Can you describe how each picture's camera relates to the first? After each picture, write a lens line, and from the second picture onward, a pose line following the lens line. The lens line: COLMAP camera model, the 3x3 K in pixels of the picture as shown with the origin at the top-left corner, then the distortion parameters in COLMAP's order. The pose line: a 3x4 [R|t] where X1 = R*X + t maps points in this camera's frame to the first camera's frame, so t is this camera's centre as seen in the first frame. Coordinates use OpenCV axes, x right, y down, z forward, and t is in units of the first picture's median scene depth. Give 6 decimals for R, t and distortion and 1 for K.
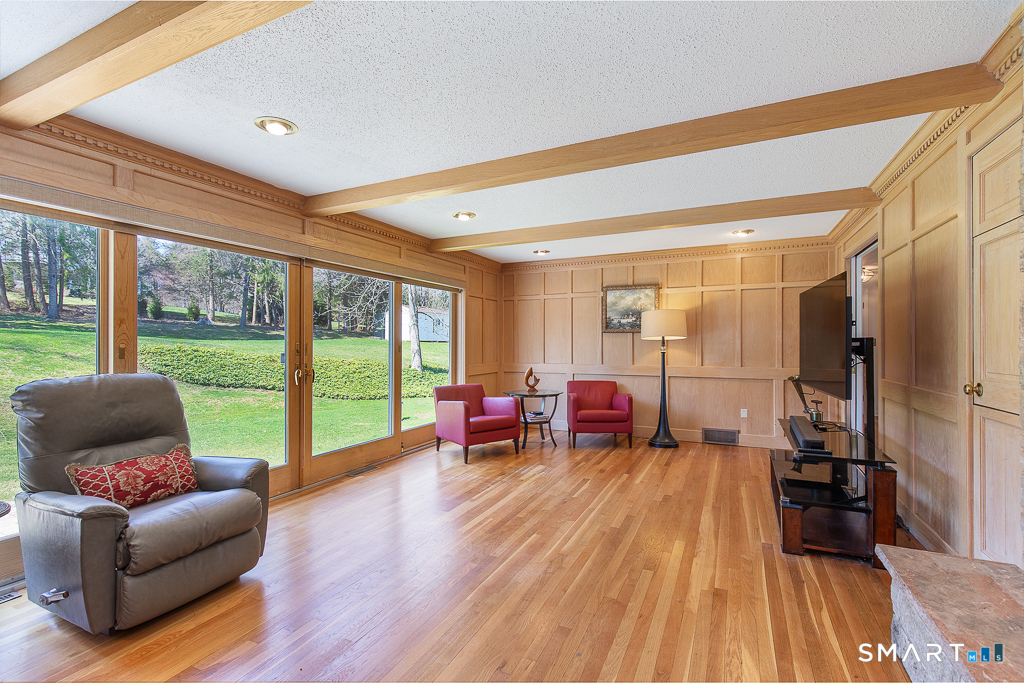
lens RADIAL K [[462.7, 0, 504.2], [0, 462.7, 340.6], [0, 0, 1]] dist [0.005338, 0.000839]
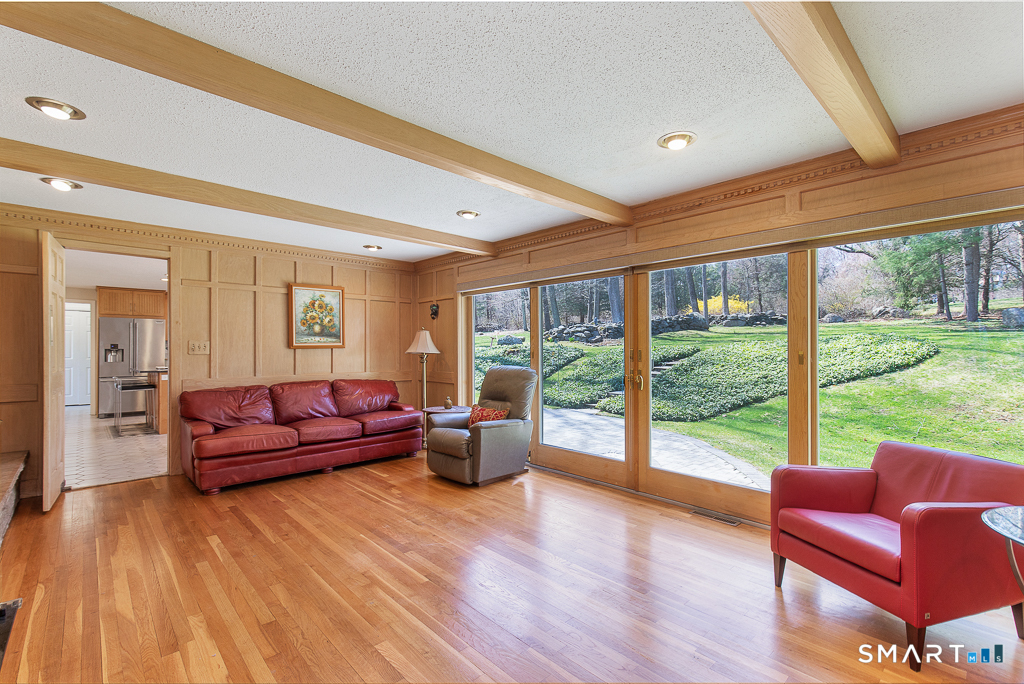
lens RADIAL K [[462.7, 0, 519.5], [0, 462.7, 347.5], [0, 0, 1]] dist [0.005338, 0.000839]
pose [[-0.347058, 0.001195, -0.937843, 0.738268], [0.006757, 0.999976, -0.001226, -0.000558], [0.937819, -0.006762, -0.347058, 1.347299]]
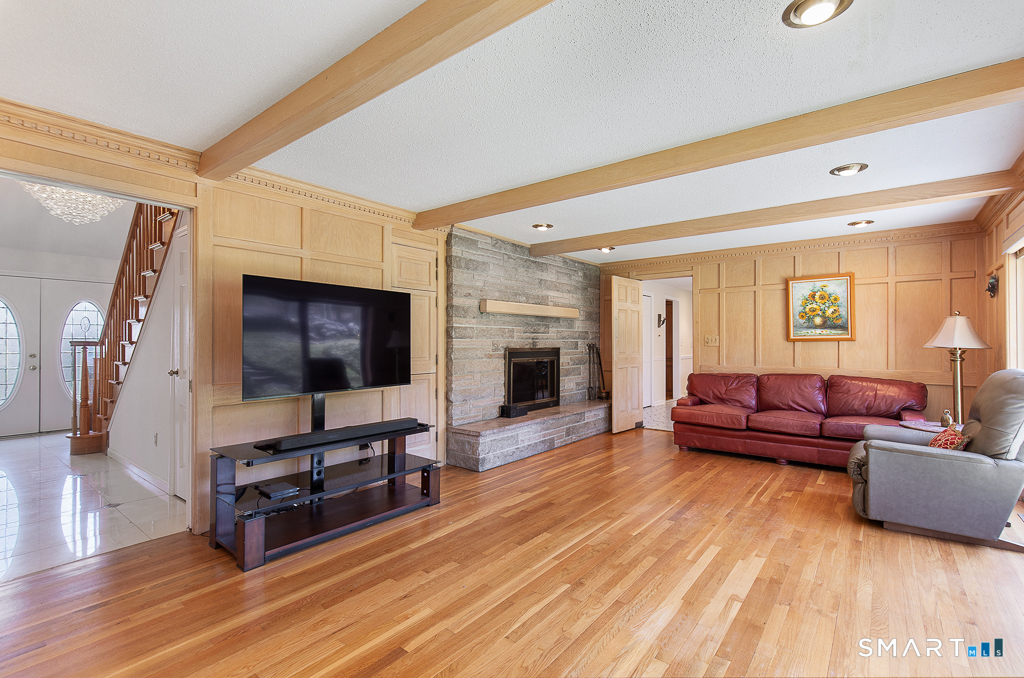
lens RADIAL K [[462.7, 0, 517.8], [0, 462.7, 337.9], [0, 0, 1]] dist [0.005338, 0.000839]
pose [[-0.980049, 0.003082, 0.198733, 0.103804], [-0.000119, 0.999871, -0.016092, 0.010195], [-0.198757, -0.015794, -0.979922, 1.888504]]
